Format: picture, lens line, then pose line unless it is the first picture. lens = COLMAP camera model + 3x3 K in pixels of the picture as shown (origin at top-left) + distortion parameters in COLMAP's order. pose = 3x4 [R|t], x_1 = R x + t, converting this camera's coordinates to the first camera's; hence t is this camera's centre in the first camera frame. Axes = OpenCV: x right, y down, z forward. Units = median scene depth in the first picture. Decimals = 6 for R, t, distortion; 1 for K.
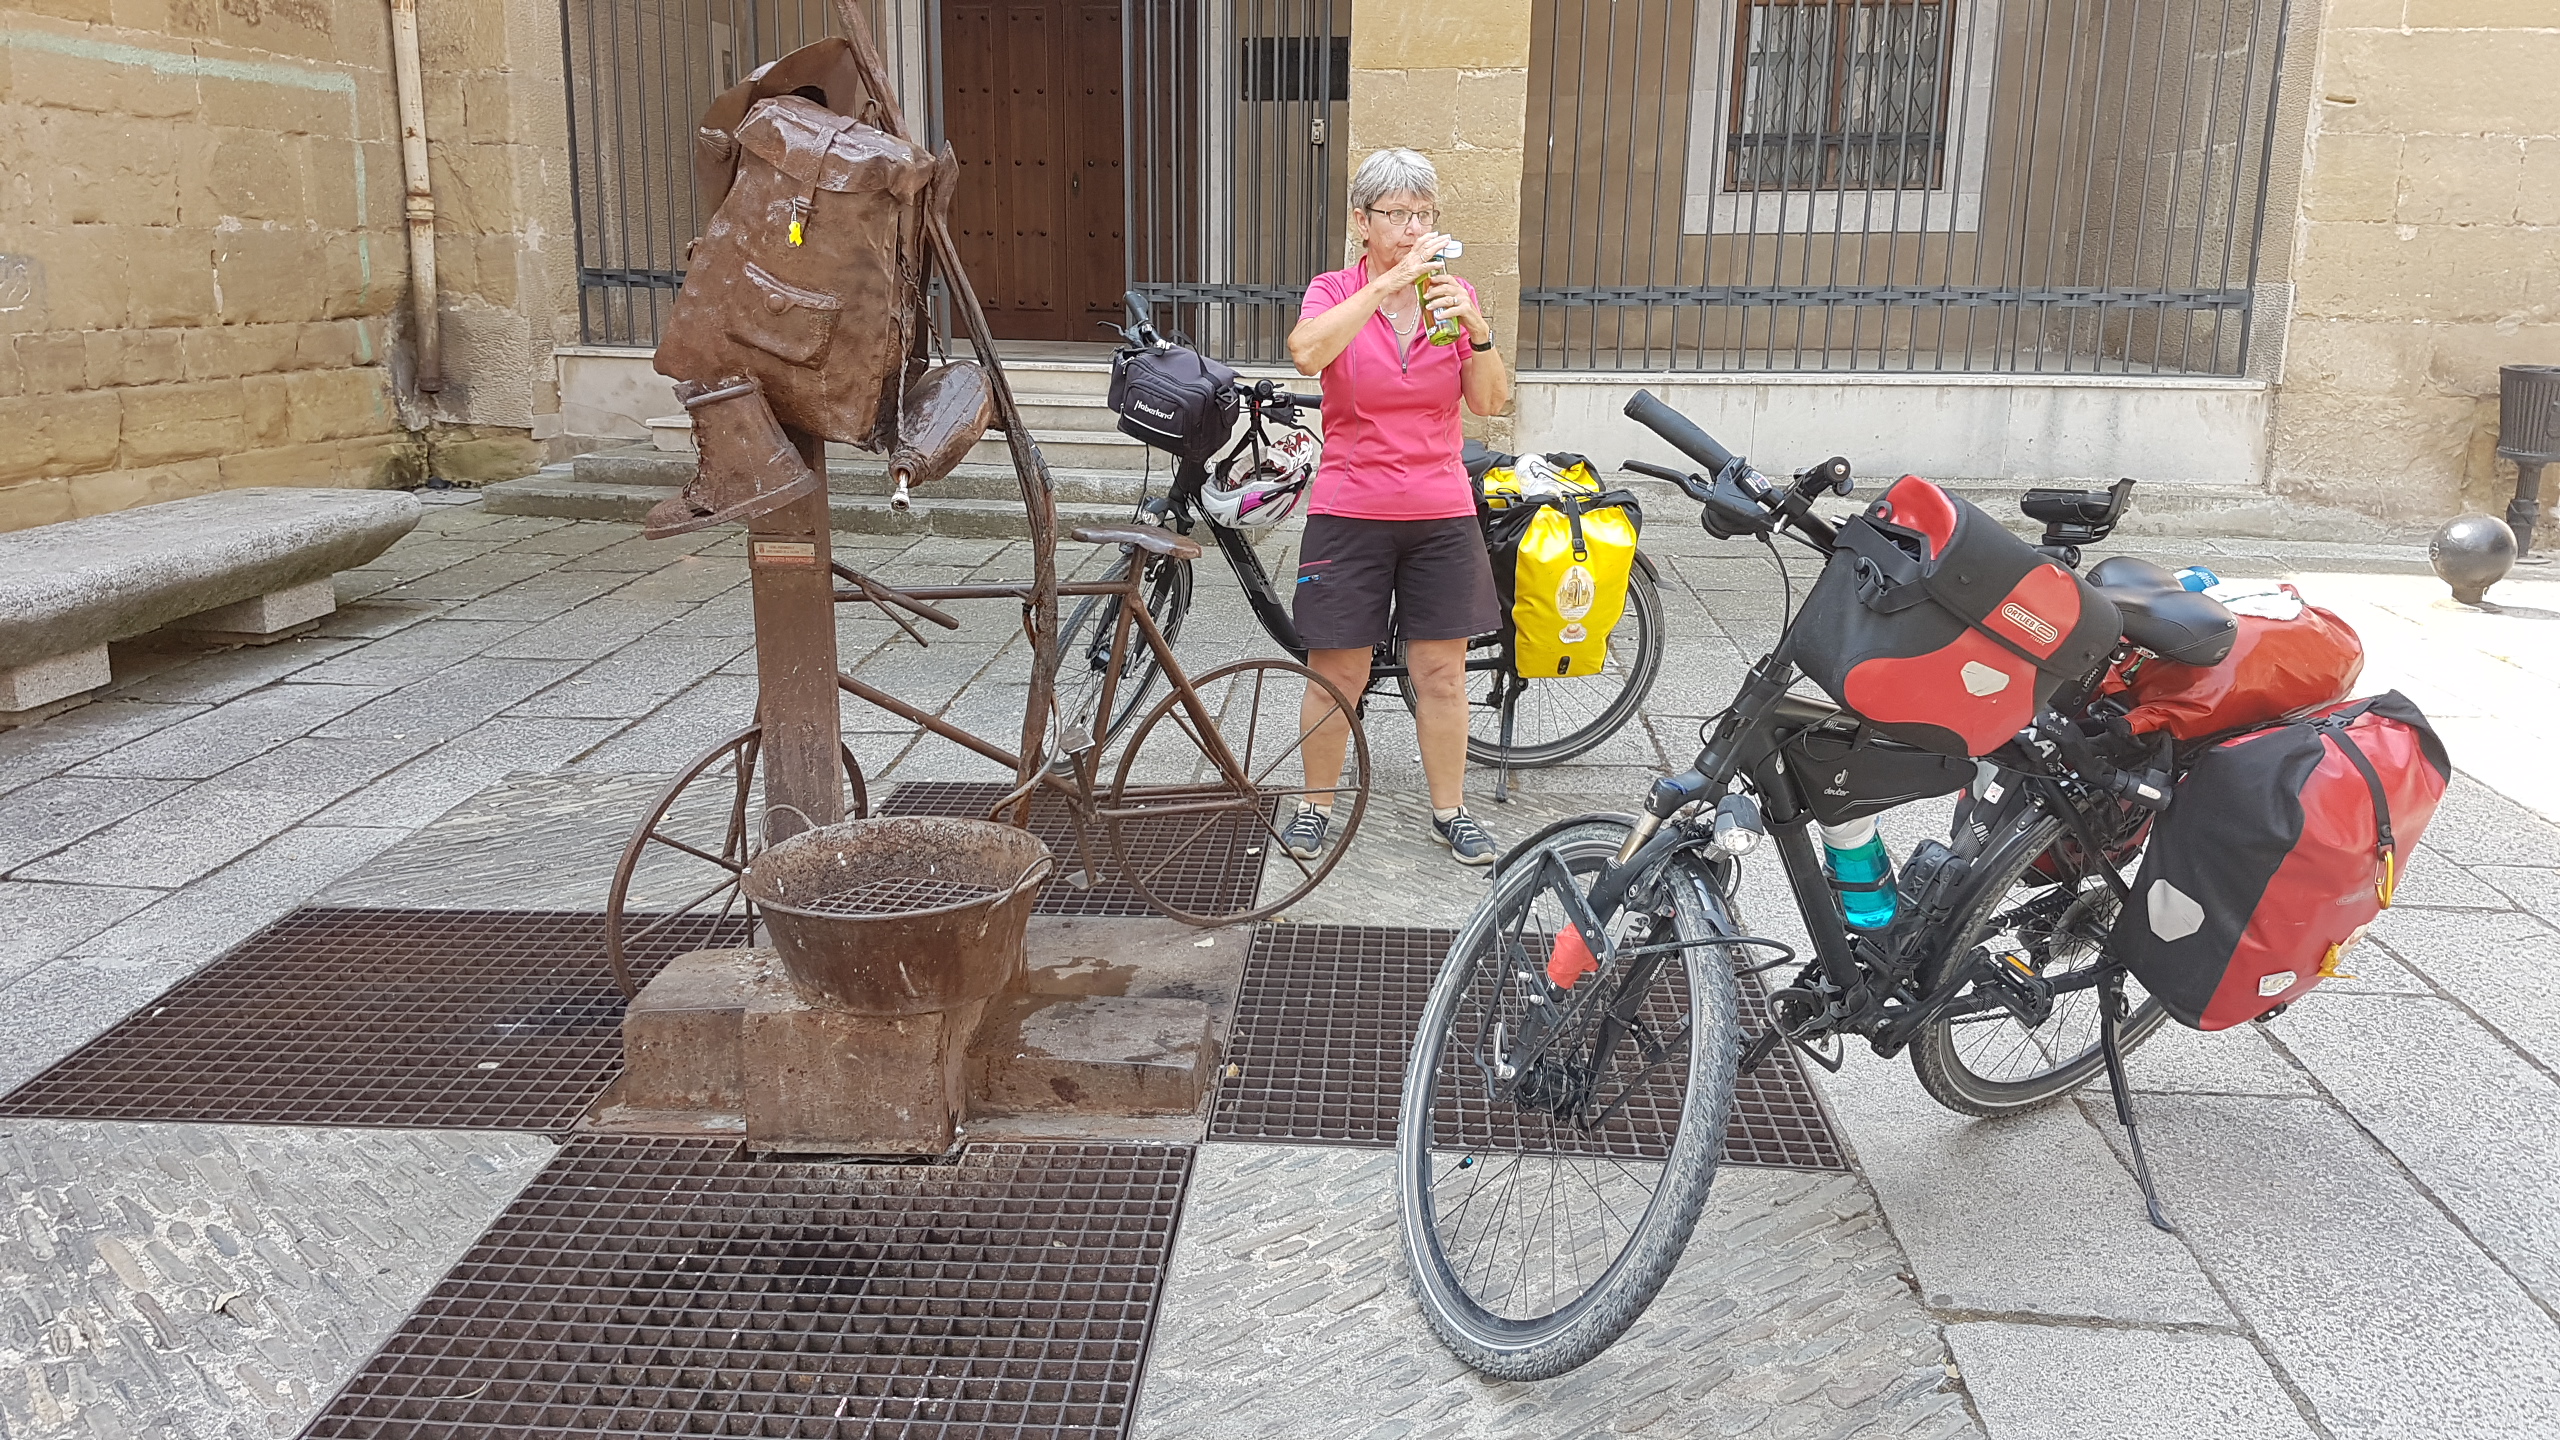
lens RADIAL K [[1995.6, 0, 1271.5], [0, 1995.6, 671.9], [0, 0, 1]] dist [0.050384, -0.074093]
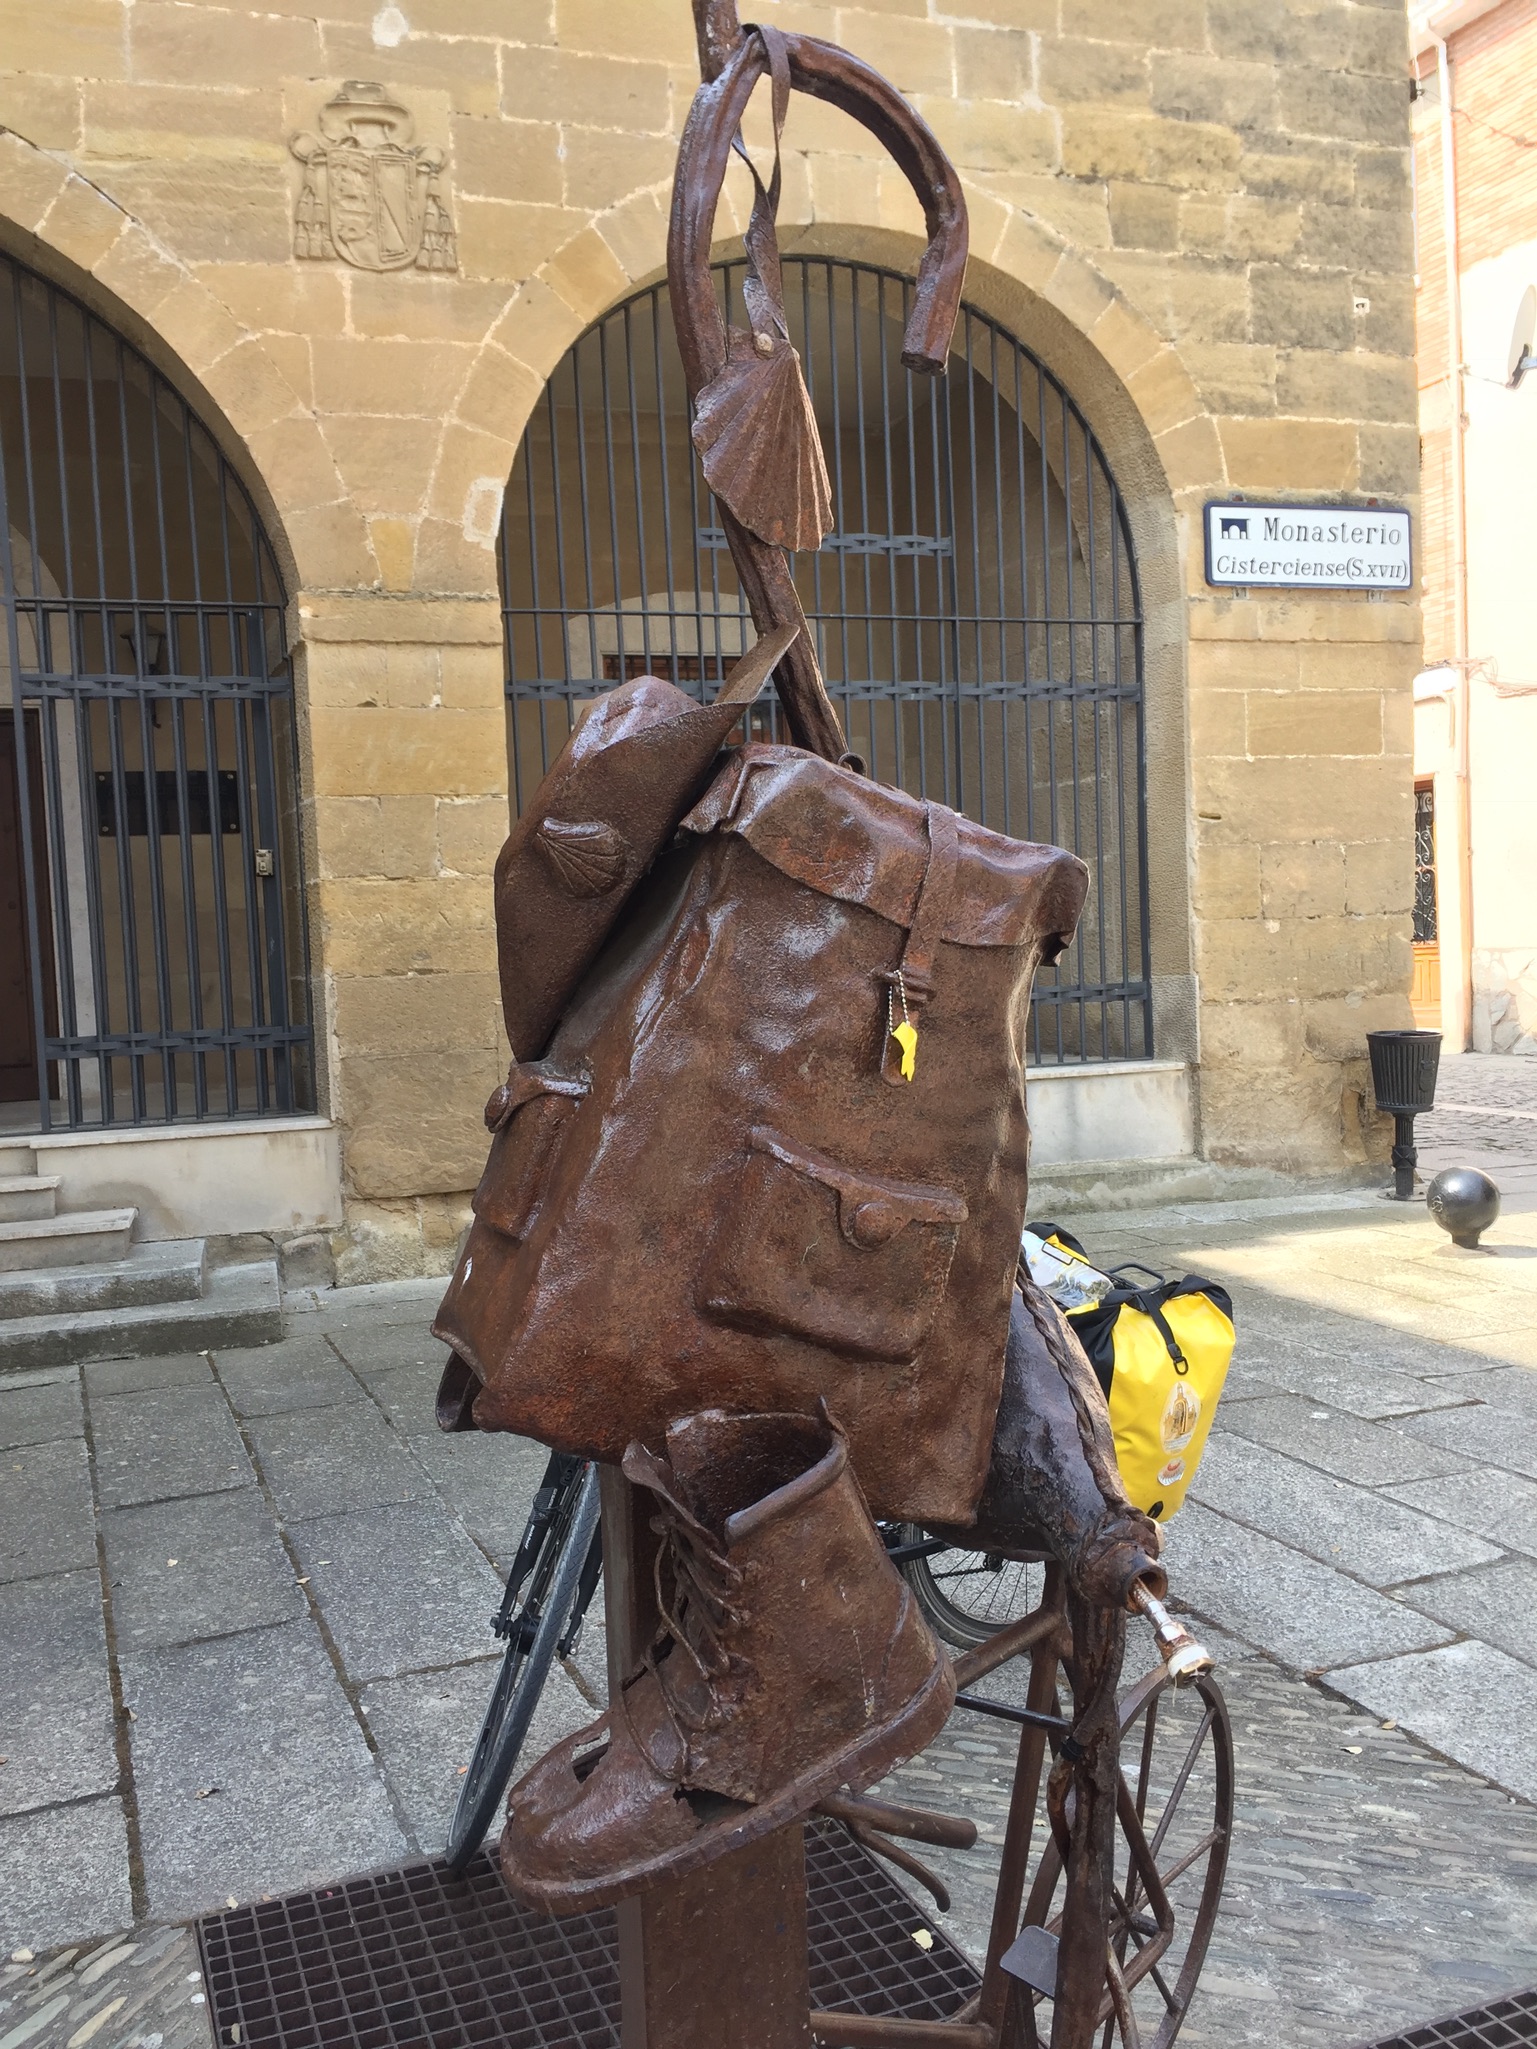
lens RADIAL K [[1746.5, 0, 768.4], [0, 1746.5, 1034.5], [0, 0, 1]] dist [0.078167, -0.113911]
pose [[0.893544, -0.069068, 0.443632, -0.148176], [0.144037, 0.979967, -0.137546, -0.061730], [-0.425244, 0.186803, 0.885591, 0.247813]]
